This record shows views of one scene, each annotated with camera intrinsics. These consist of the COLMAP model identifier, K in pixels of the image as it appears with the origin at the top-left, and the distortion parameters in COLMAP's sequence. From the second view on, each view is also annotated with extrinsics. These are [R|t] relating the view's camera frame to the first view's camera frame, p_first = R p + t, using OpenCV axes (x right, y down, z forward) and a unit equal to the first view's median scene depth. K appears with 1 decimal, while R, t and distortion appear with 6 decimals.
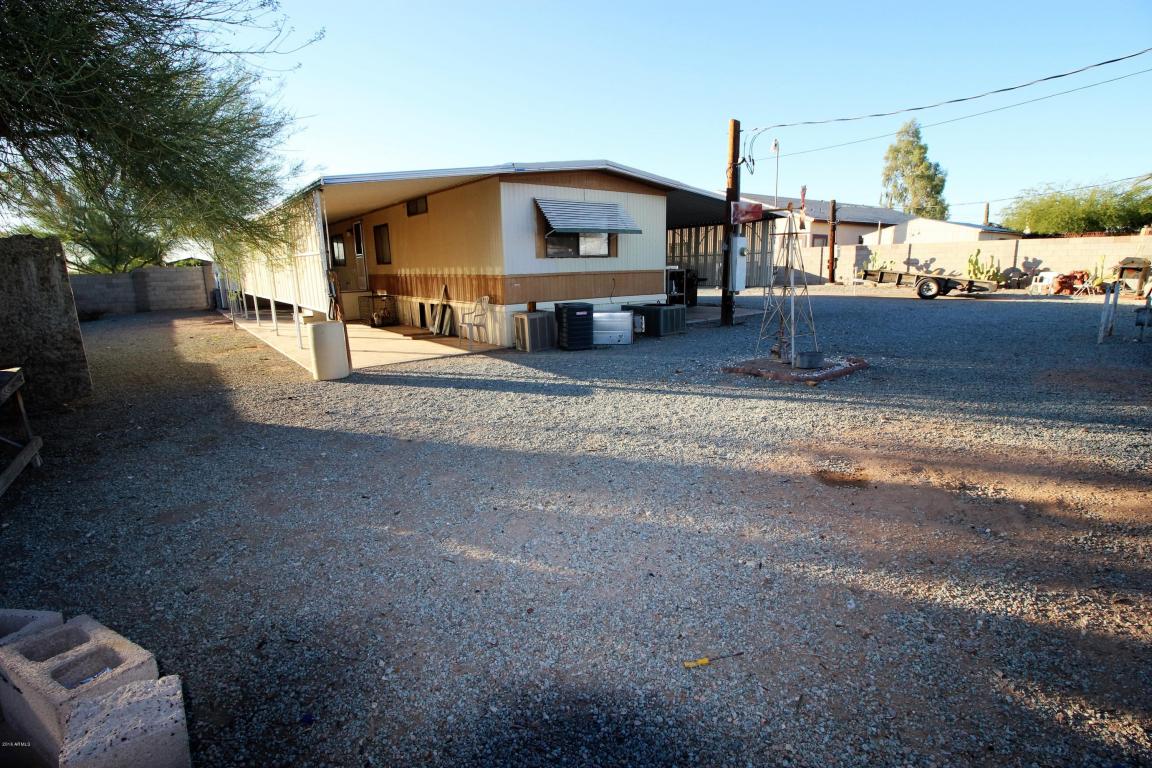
lens RADIAL K [[531.1, 0, 582.6], [0, 531.1, 370.6], [0, 0, 1]] dist [-0.000626, -0.013405]
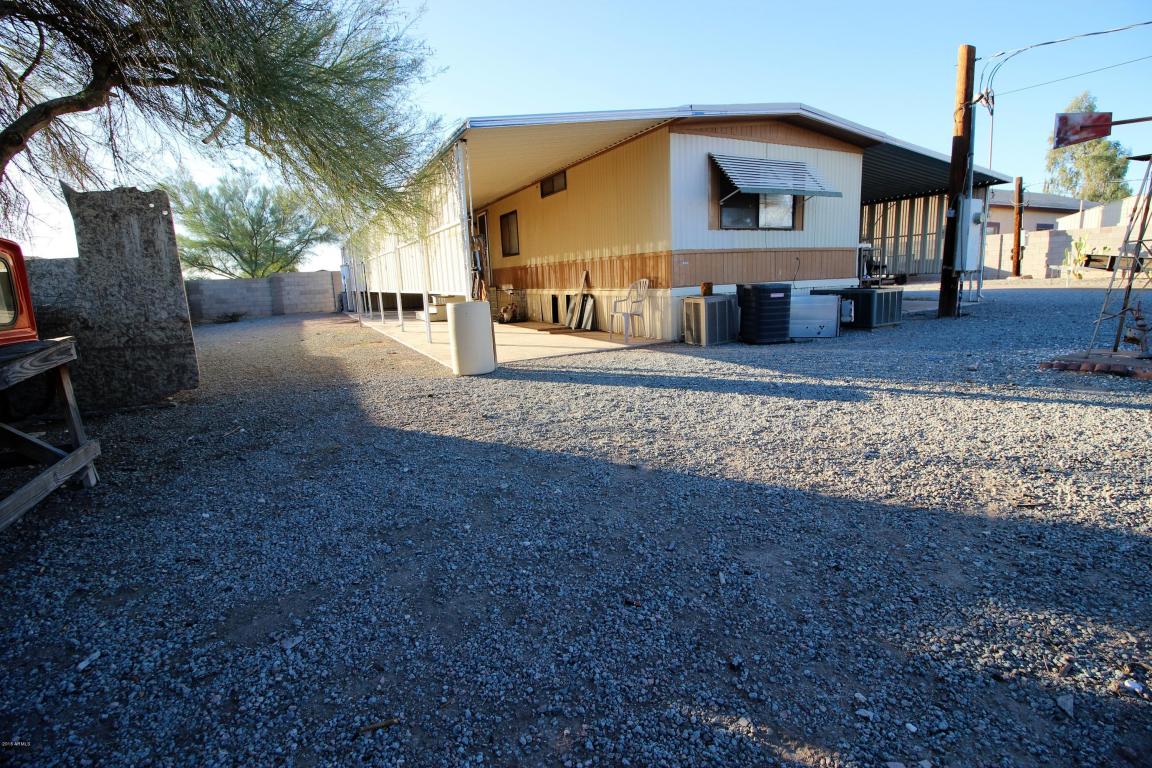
lens RADIAL K [[531.1, 0, 582.6], [0, 531.1, 370.6], [0, 0, 1]] dist [-0.000626, -0.013405]
pose [[0.983973, 0.011507, -0.177947, -0.127574], [-0.014924, 0.999729, -0.017878, 0.016296], [0.177693, 0.020247, 0.983878, 0.184711]]
